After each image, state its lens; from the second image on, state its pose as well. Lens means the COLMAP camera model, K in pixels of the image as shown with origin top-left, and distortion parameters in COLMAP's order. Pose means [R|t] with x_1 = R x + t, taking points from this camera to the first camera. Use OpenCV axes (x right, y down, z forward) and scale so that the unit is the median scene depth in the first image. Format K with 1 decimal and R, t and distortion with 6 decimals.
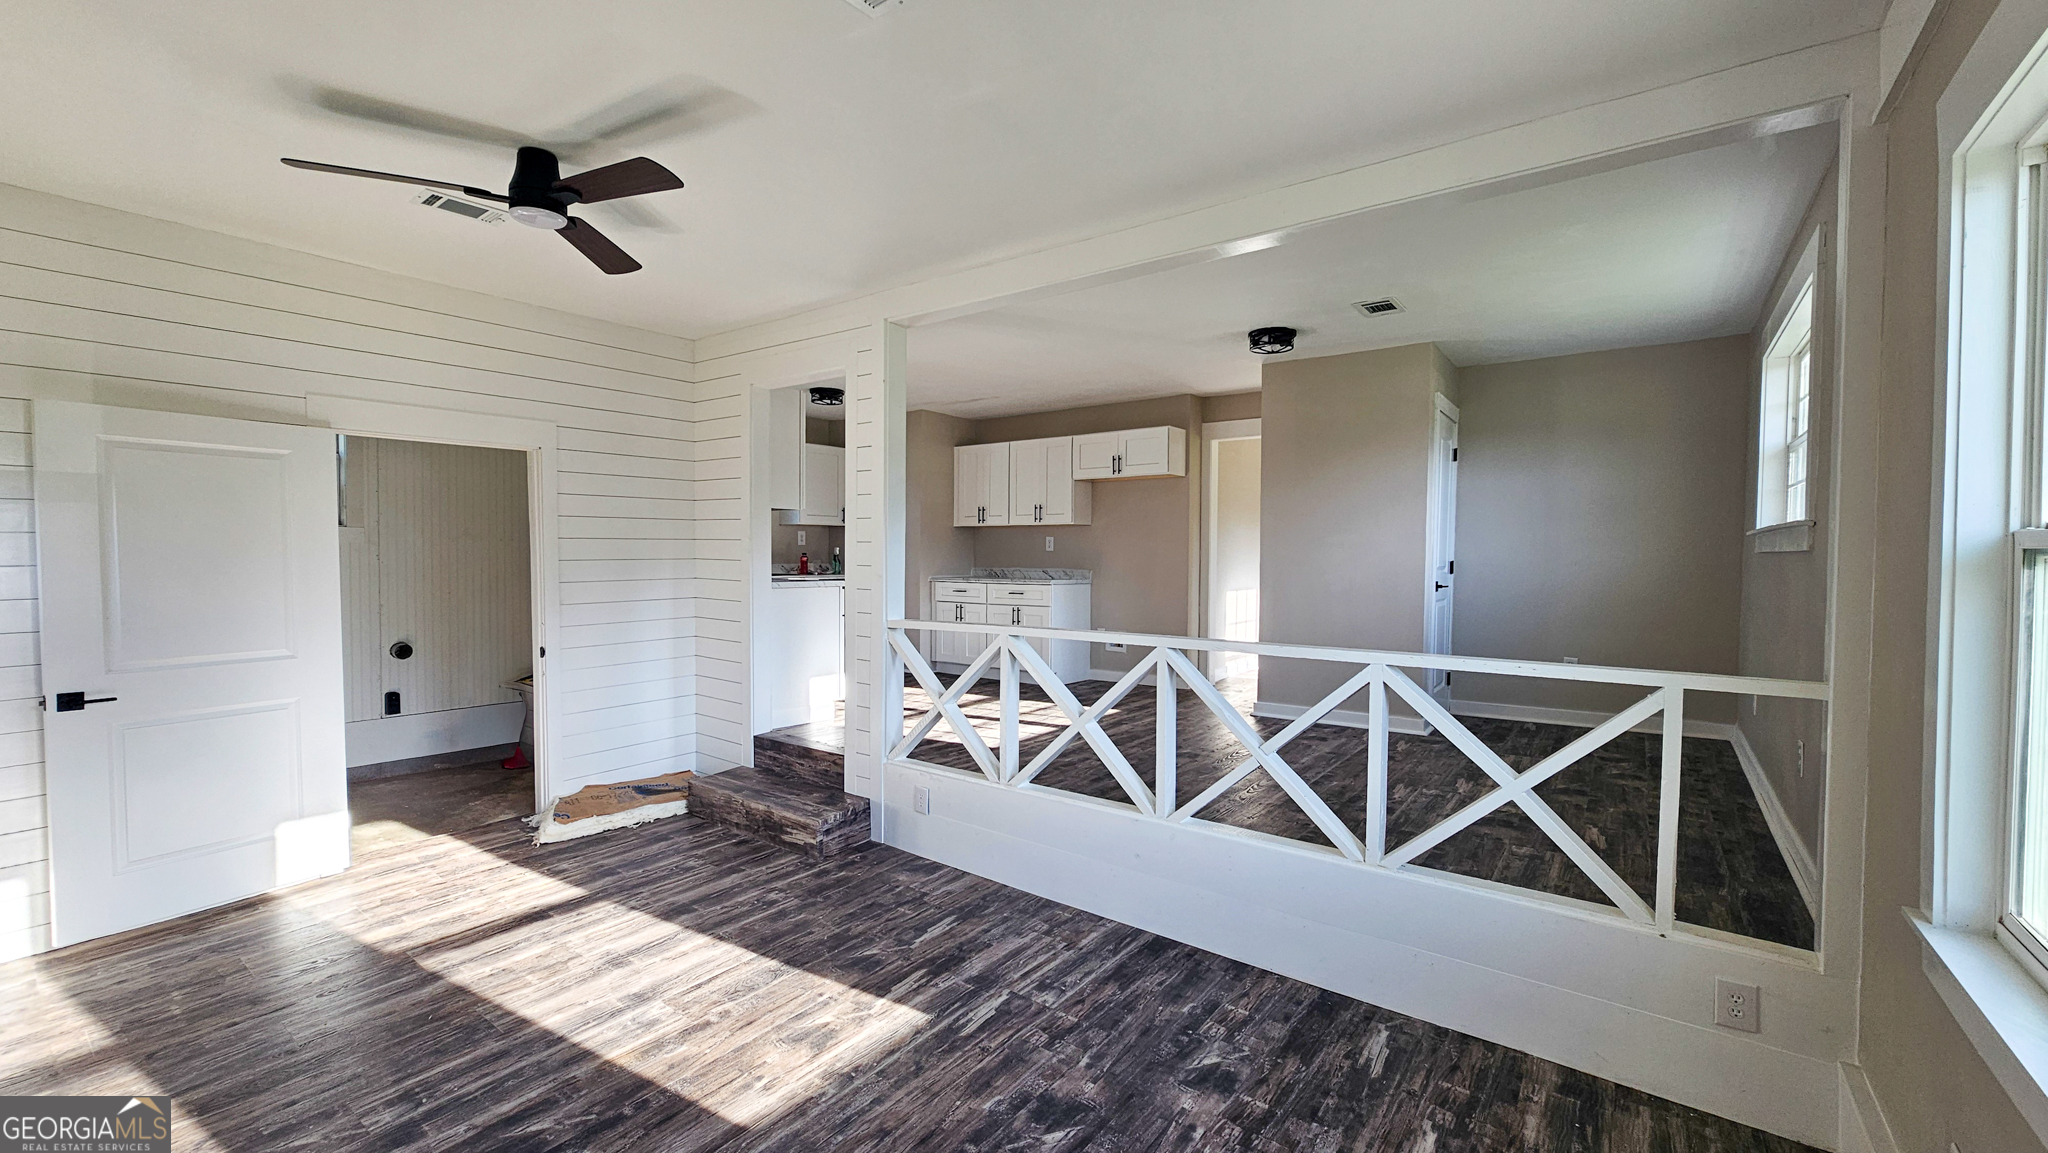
lens RADIAL K [[834.7, 0, 1024.4], [0, 834.7, 579.5], [0, 0, 1]] dist [0.000635, 0.000023]
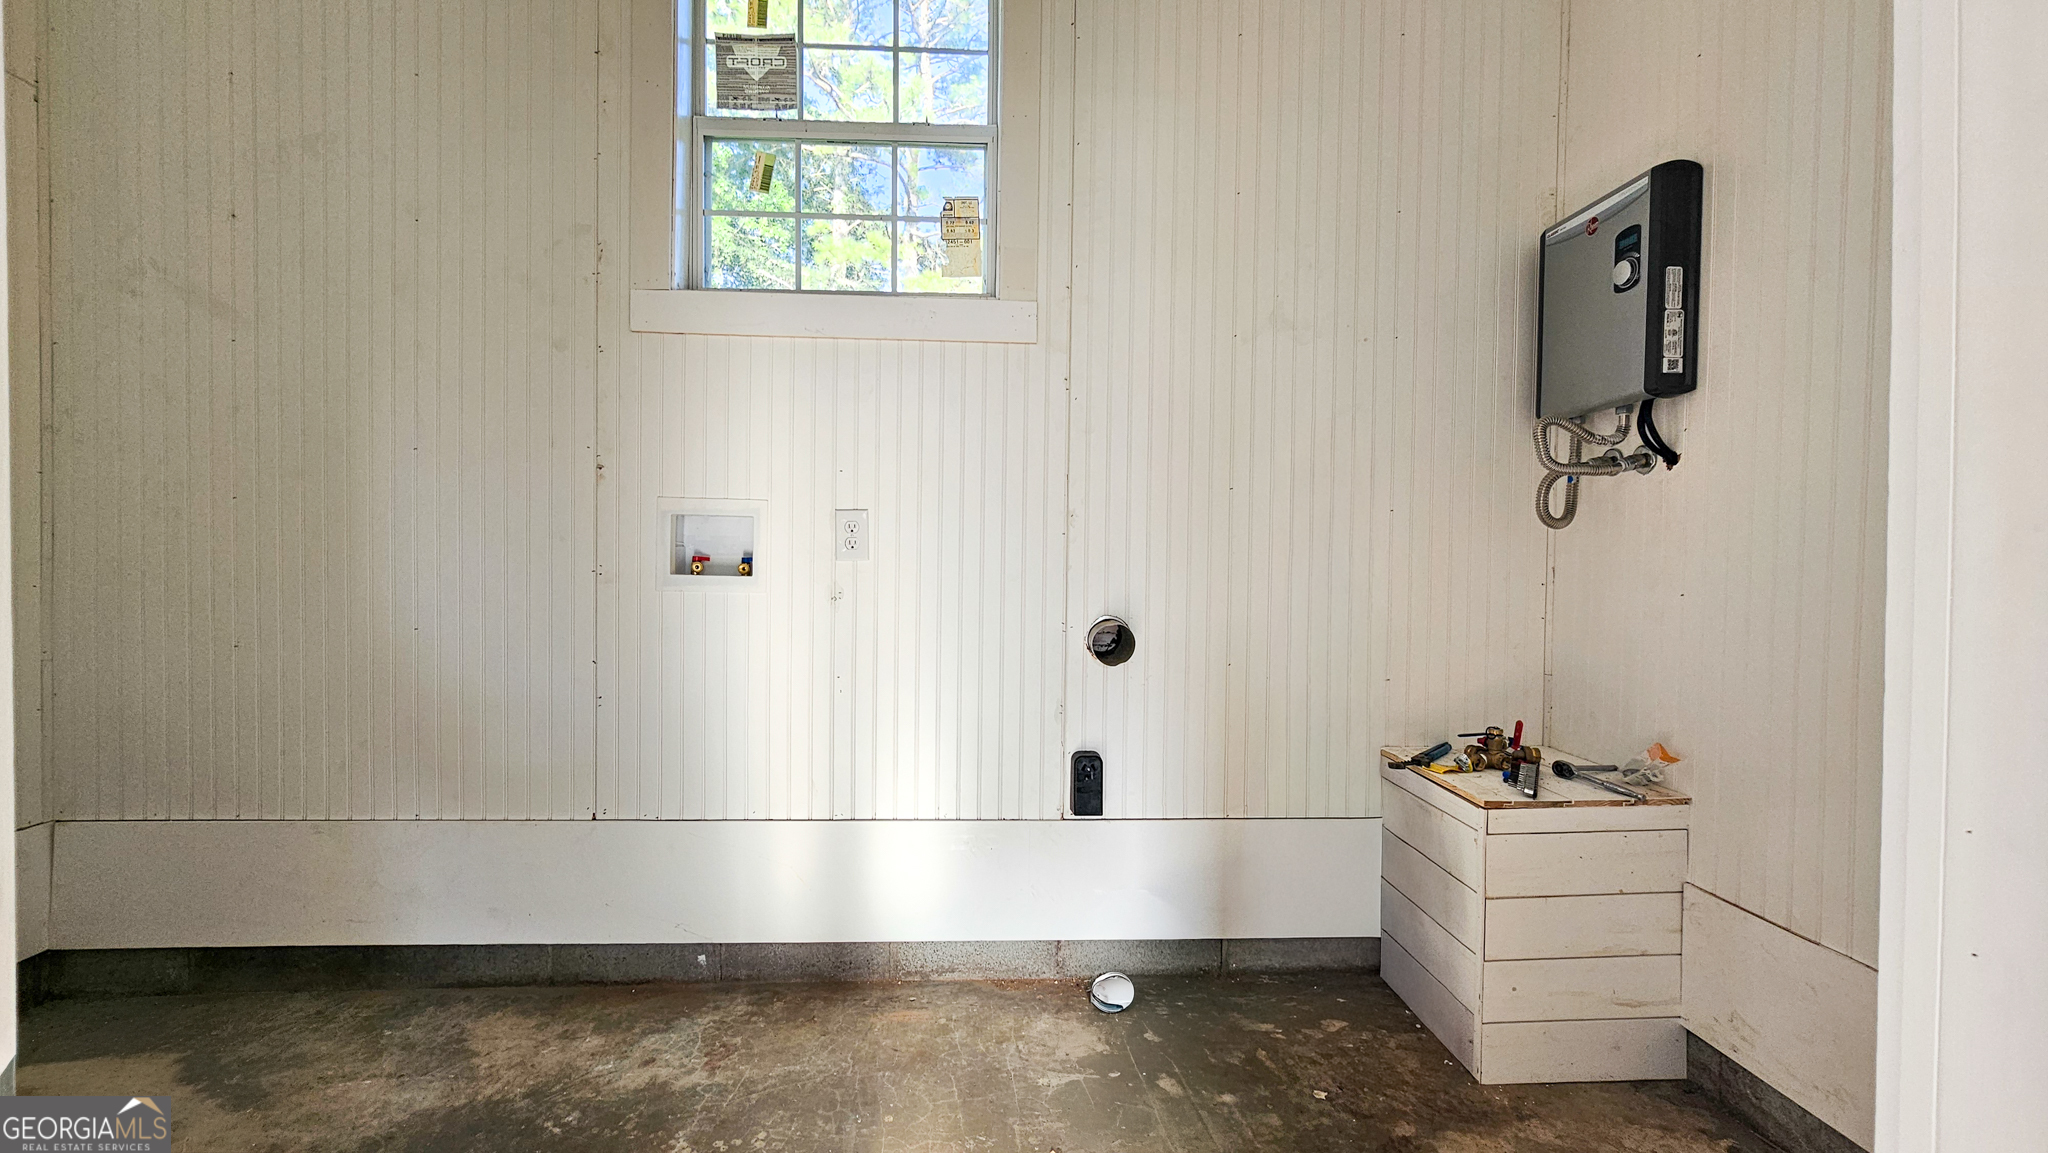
lens RADIAL K [[834.7, 0, 1029.2], [0, 834.7, 570.9], [0, 0, 1]] dist [0.000635, 0.000023]
pose [[0.634788, 0.016318, -0.772514, -0.489635], [-0.033853, 0.999404, -0.006707, 0.057905], [0.771944, 0.030409, 0.634963, 0.742880]]
